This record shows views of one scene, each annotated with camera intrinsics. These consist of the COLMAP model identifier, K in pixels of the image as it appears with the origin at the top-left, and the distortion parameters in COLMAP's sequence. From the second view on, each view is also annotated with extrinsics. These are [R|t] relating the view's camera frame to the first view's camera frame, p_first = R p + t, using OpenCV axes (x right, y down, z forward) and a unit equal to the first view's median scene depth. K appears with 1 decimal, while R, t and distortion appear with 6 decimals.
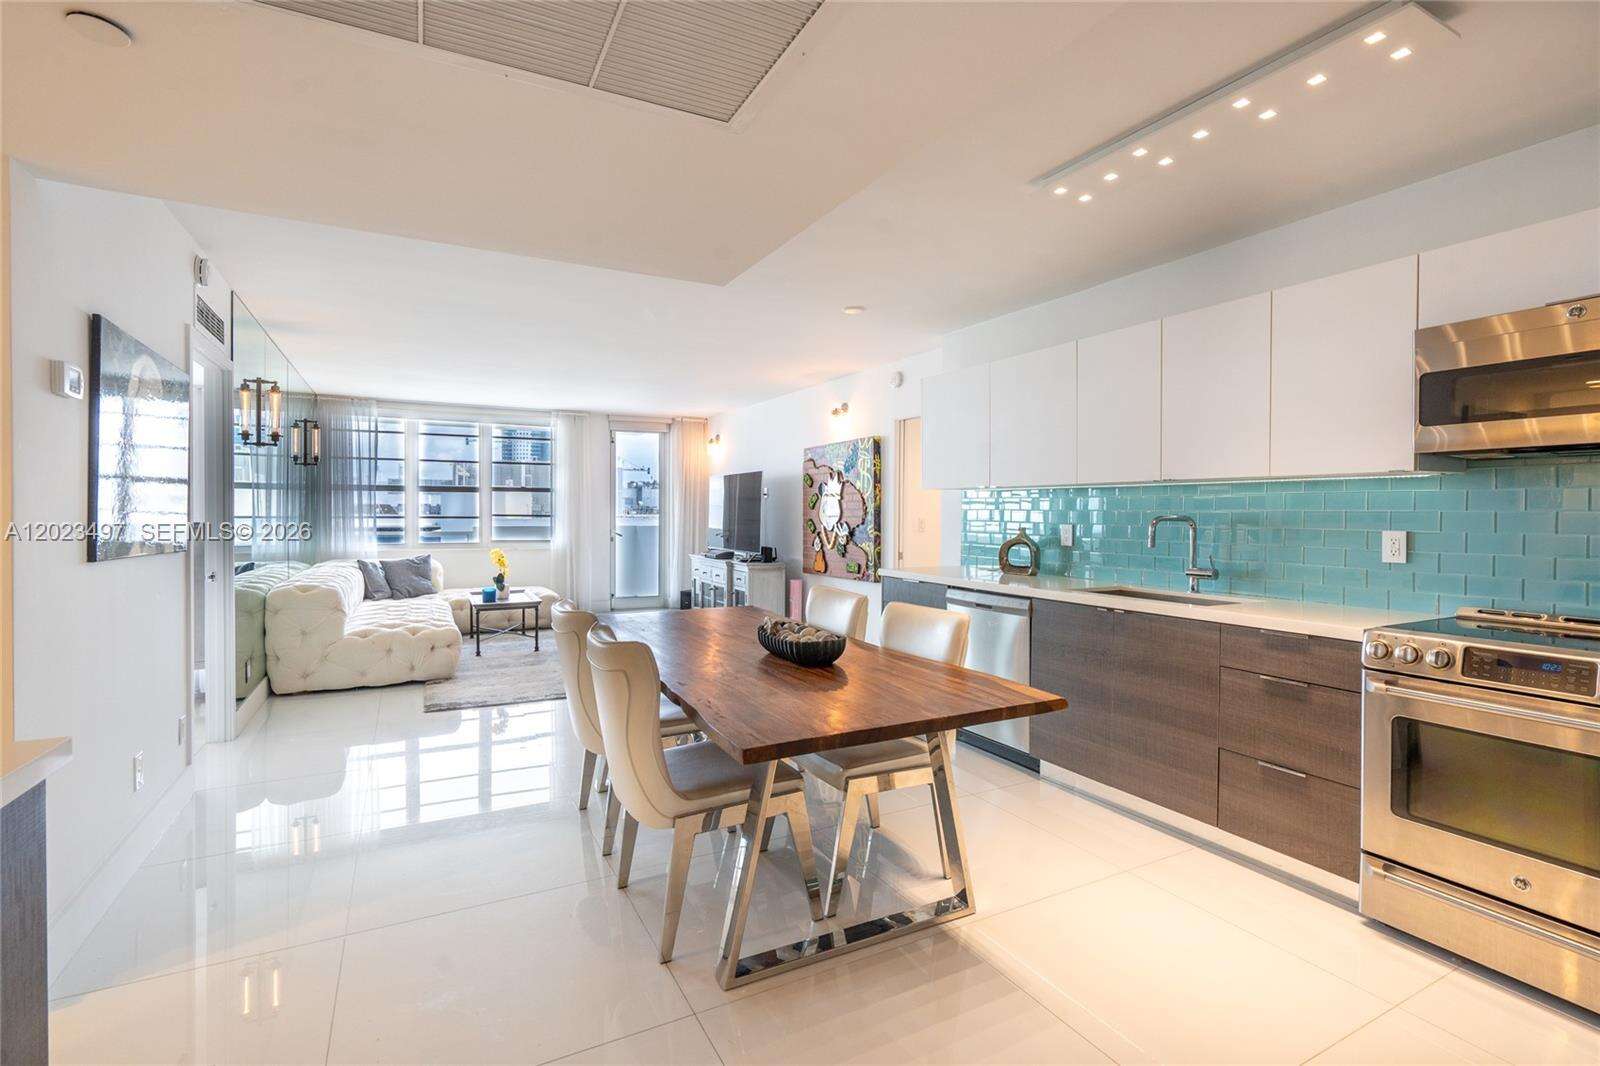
lens RADIAL K [[719.8, 0, 800.3], [0, 719.8, 525.6], [0, 0, 1]] dist [-0.010354, 0.005187]
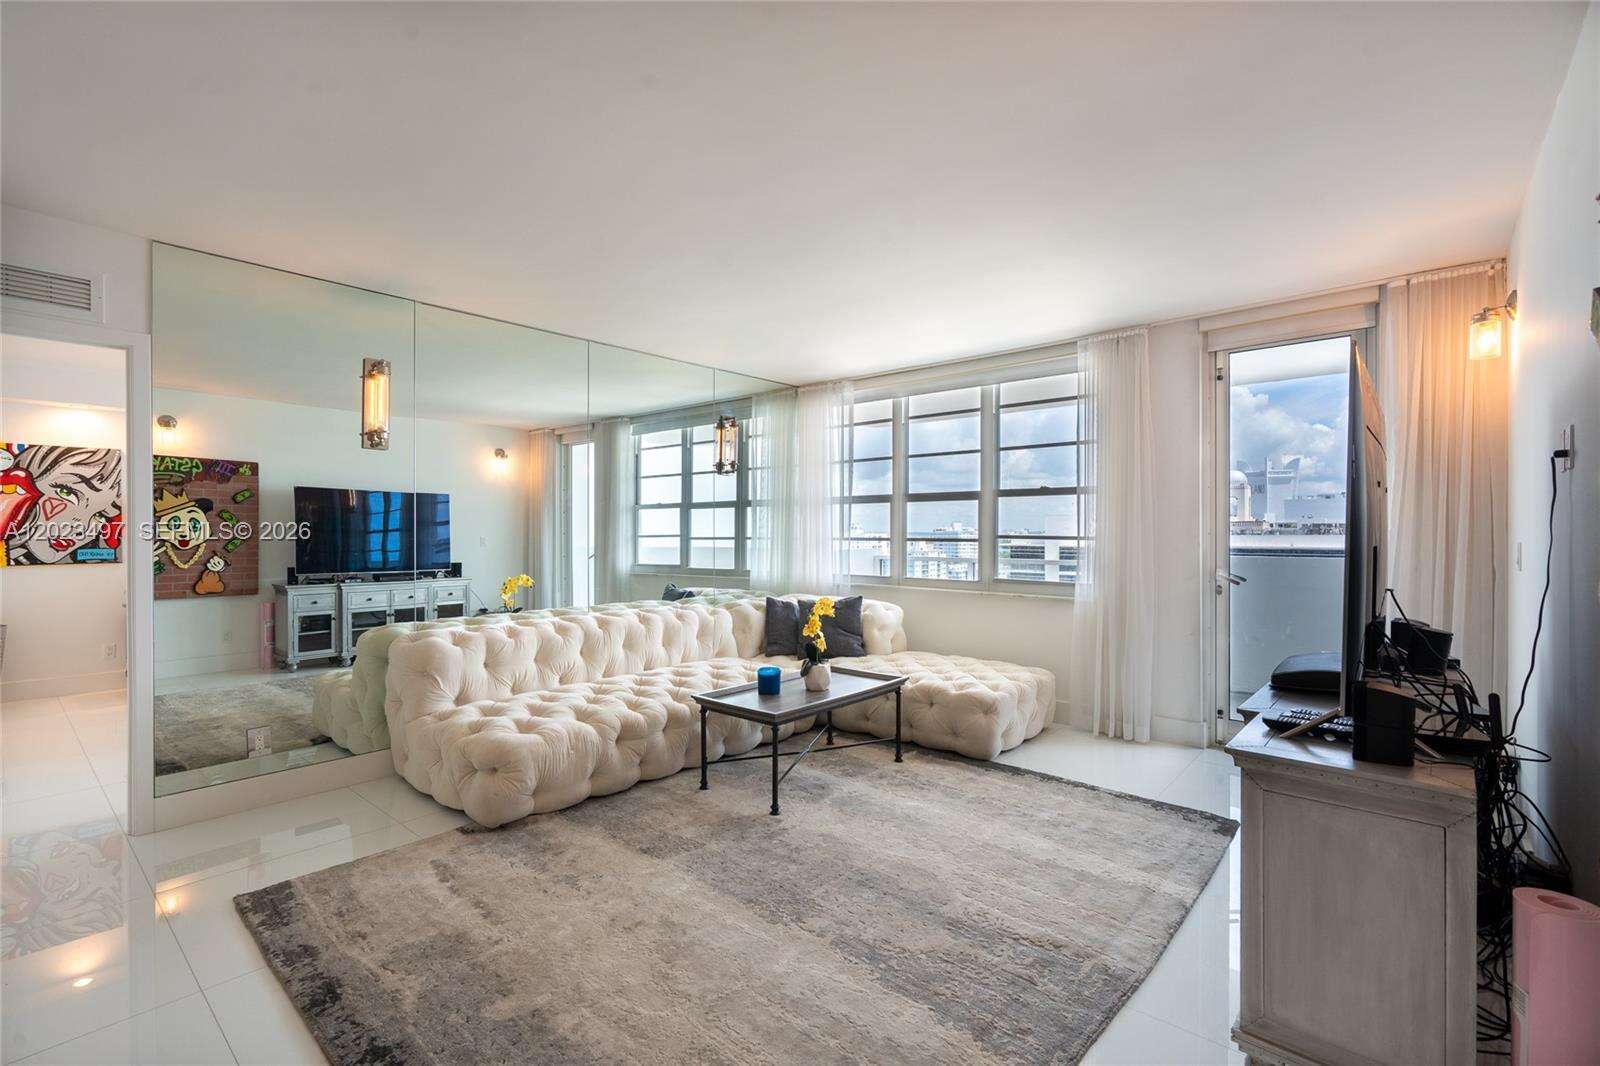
lens RADIAL K [[719.8, 0, 791.0], [0, 719.8, 532.7], [0, 0, 1]] dist [-0.010354, 0.005187]
pose [[0.340939, -0.004009, -0.940077, 0.123126], [-0.013030, 0.999875, -0.008989, -0.015196], [0.939995, 0.015314, 0.340844, 0.901382]]
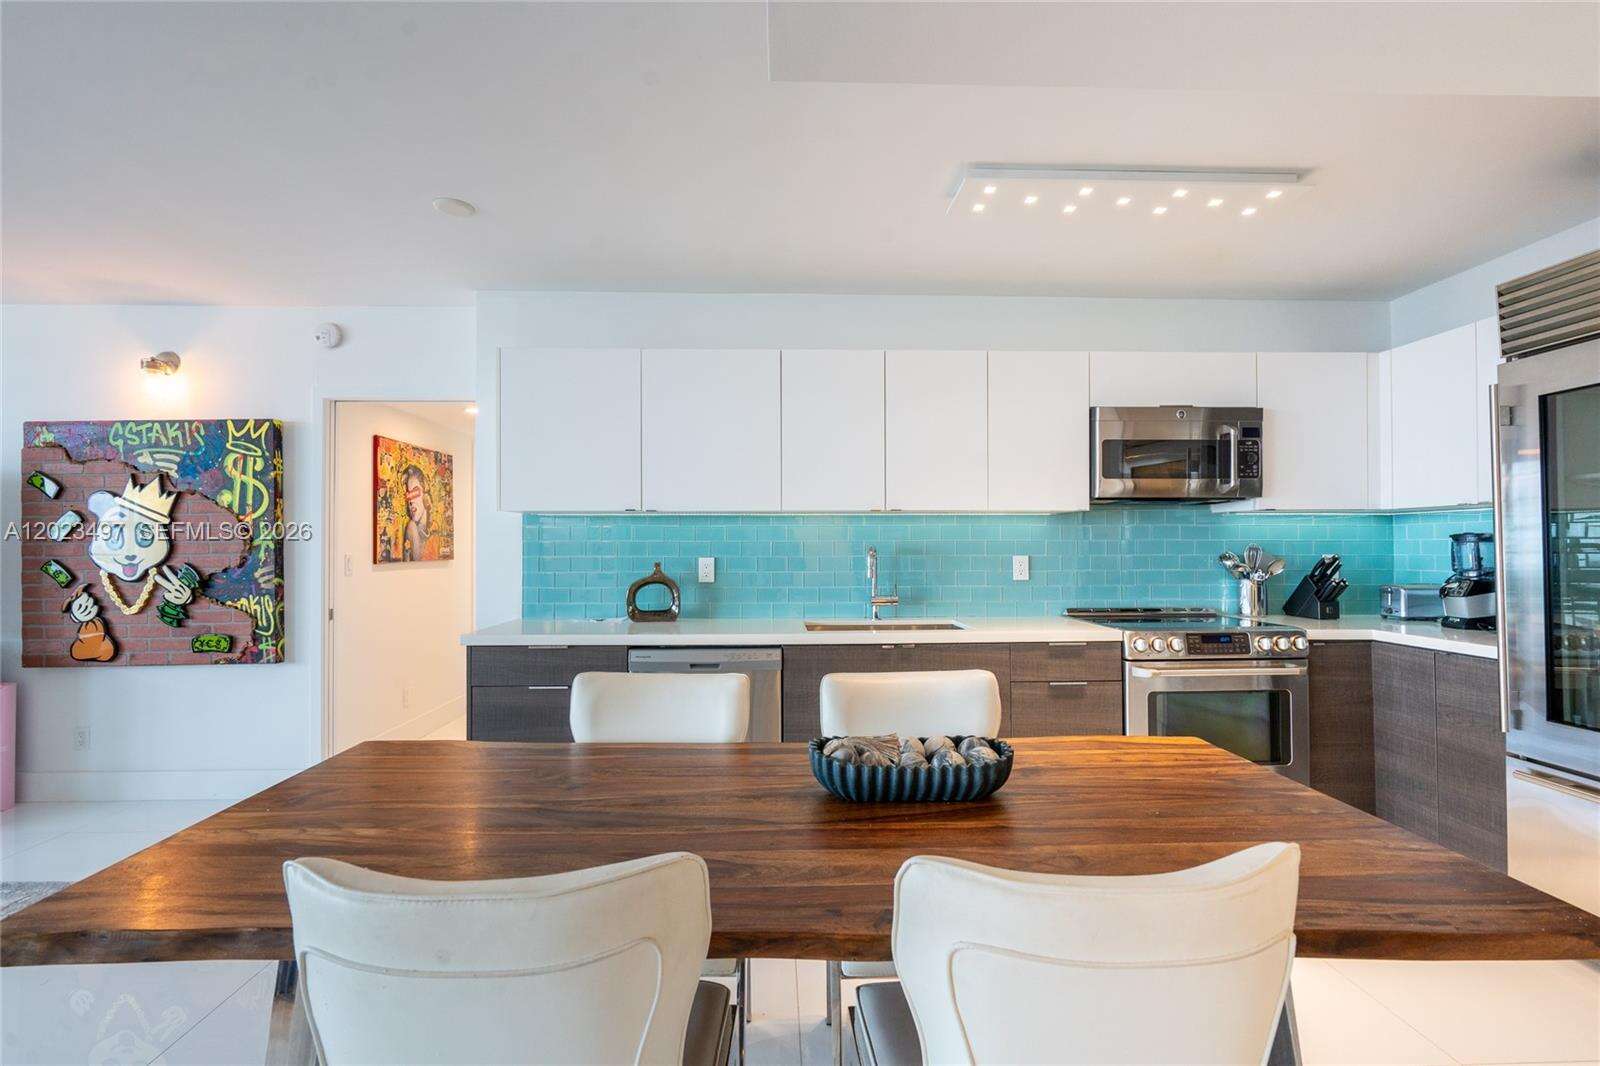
lens RADIAL K [[719.8, 0, 796.4], [0, 719.8, 537.9], [0, 0, 1]] dist [-0.010354, 0.005187]
pose [[0.450447, 0.003369, 0.892797, -0.234471], [0.022248, 0.999640, -0.014997, -0.006557], [-0.892526, 0.026619, 0.450210, 0.340117]]
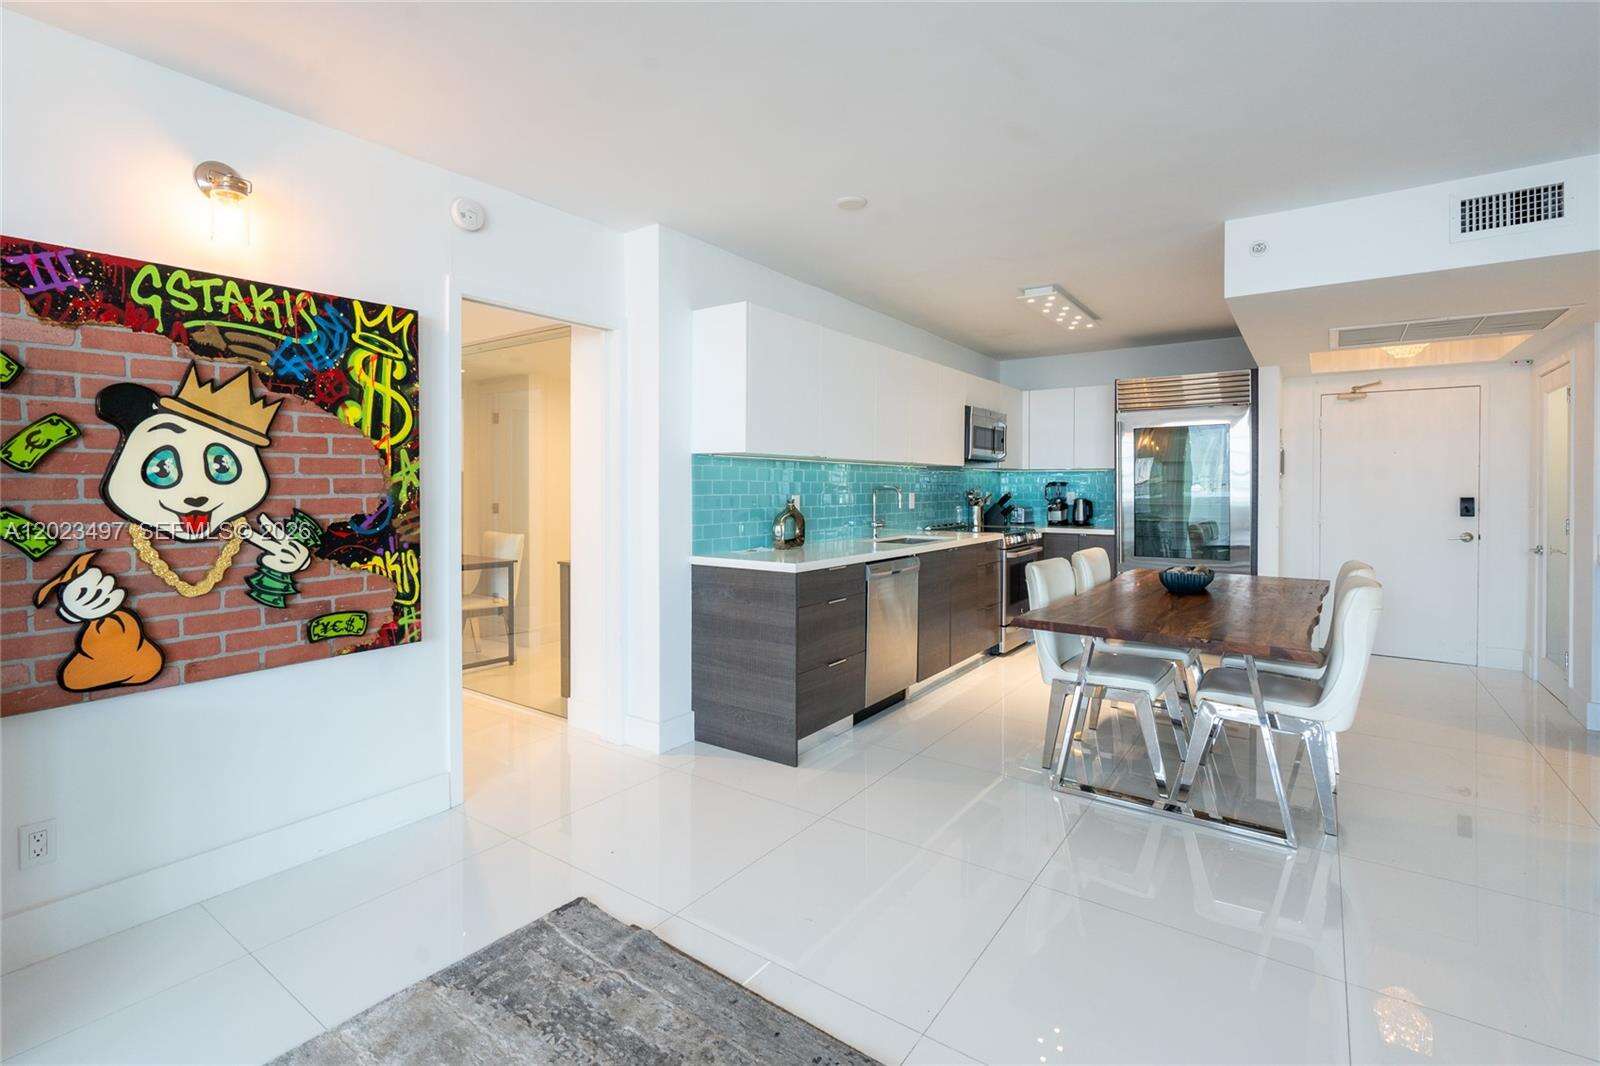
lens RADIAL K [[719.8, 0, 764.8], [0, 719.8, 495.7], [0, 0, 1]] dist [-0.010354, 0.005187]
pose [[-0.411138, -0.016664, 0.911421, -0.388807], [0.014580, 0.999585, 0.024852, -0.018714], [-0.911457, 0.023506, -0.410724, 0.983401]]
